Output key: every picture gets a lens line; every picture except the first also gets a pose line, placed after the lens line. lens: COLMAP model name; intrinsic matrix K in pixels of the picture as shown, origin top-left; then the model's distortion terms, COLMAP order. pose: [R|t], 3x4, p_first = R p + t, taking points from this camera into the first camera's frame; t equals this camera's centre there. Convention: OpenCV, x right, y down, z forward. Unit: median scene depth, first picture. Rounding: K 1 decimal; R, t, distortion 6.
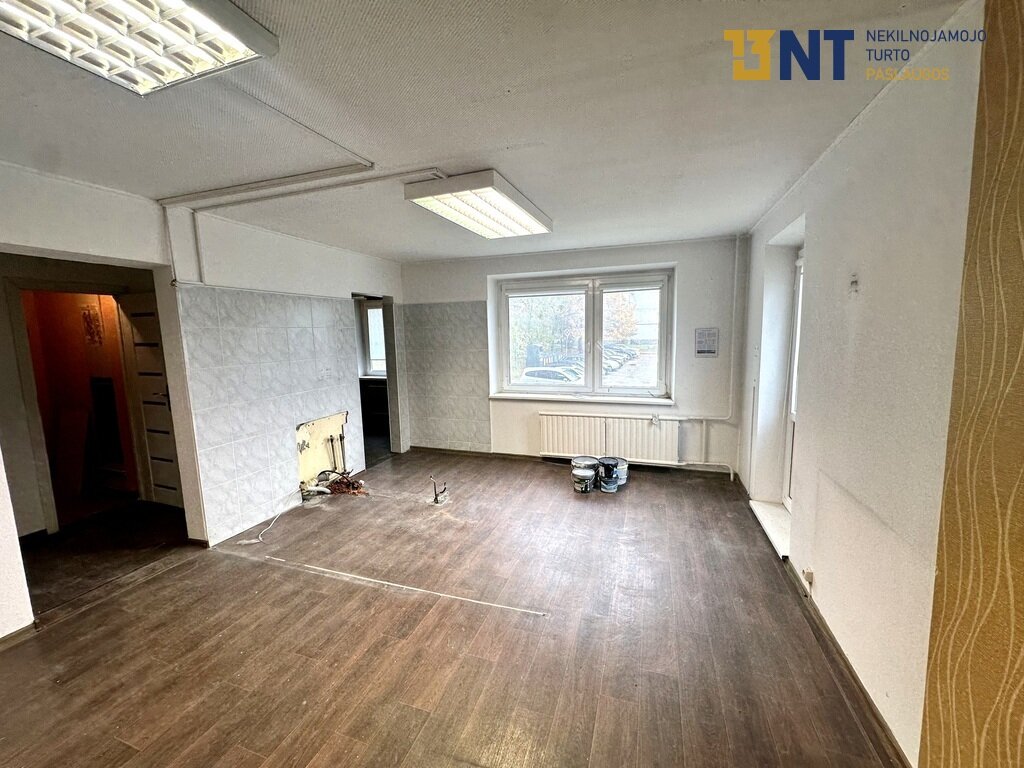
lens RADIAL K [[406.6, 0, 512.8], [0, 406.6, 384.4], [0, 0, 1]] dist [-0.007603, 0.000427]
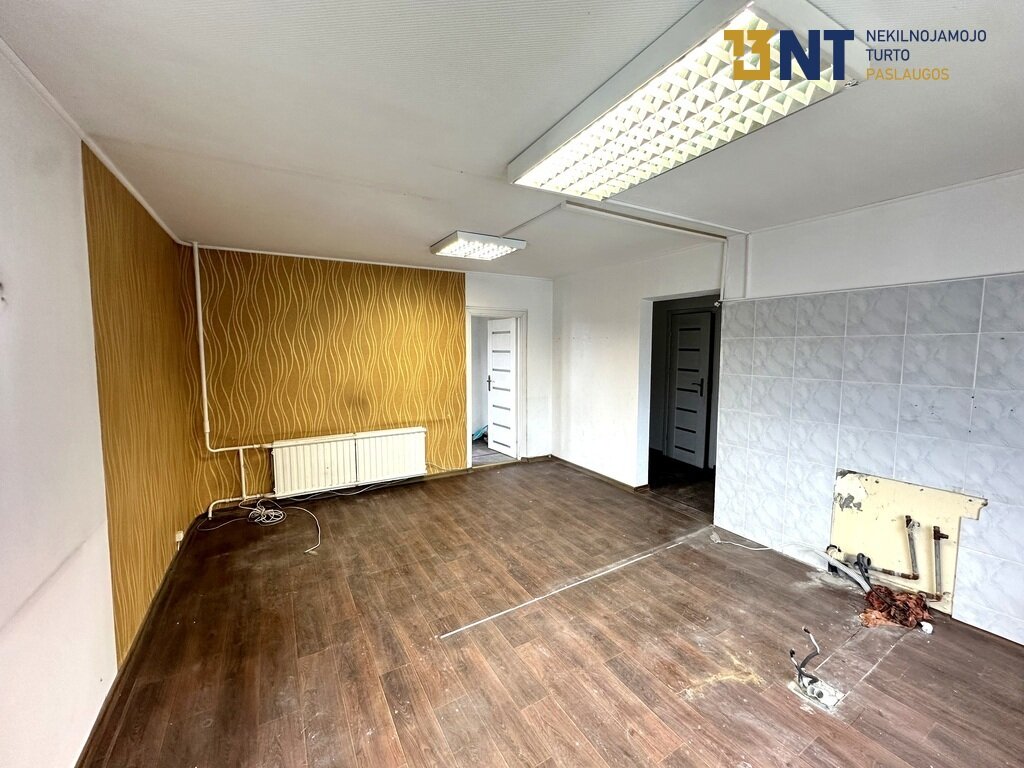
lens RADIAL K [[406.6, 0, 510.7], [0, 406.6, 382.6], [0, 0, 1]] dist [-0.007603, 0.000427]
pose [[-0.651454, 0.087189, -0.753662, 0.391526], [-0.084862, 0.978767, 0.186584, -0.137625], [0.753927, 0.185508, -0.630223, 0.979948]]
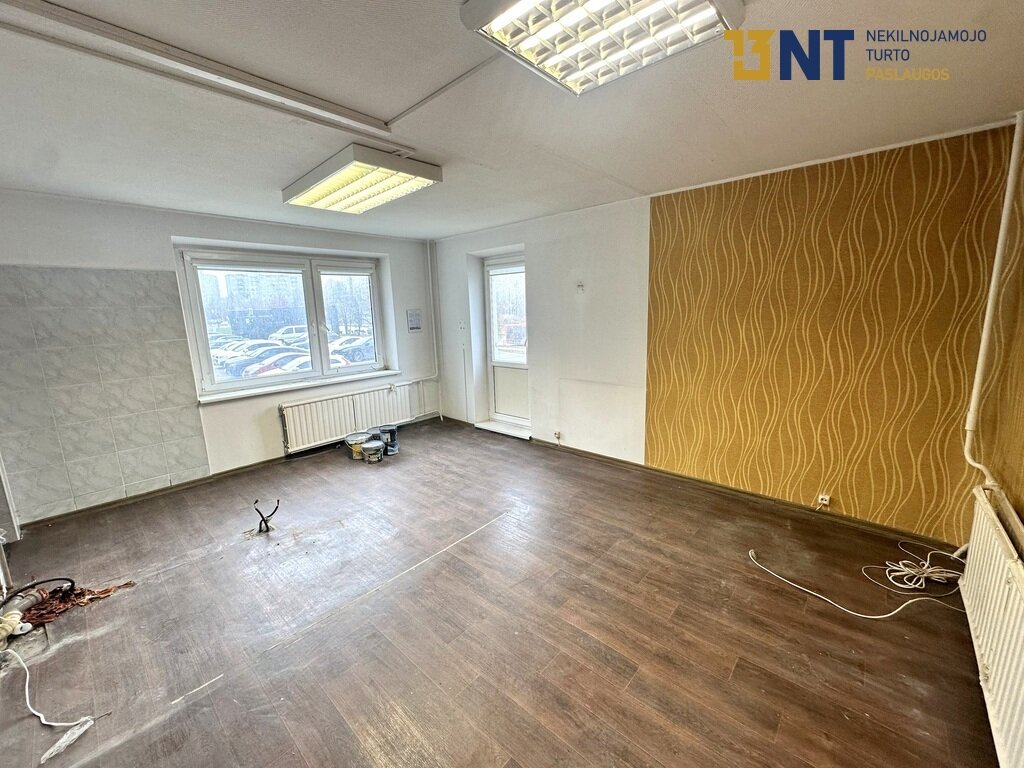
lens RADIAL K [[406.6, 0, 512.4], [0, 406.6, 383.3], [0, 0, 1]] dist [-0.007603, 0.000427]
pose [[0.394714, -0.159505, 0.904853, -0.665581], [0.135089, 0.984188, 0.114562, -0.015417], [-0.908819, 0.077016, 0.410020, 0.228600]]
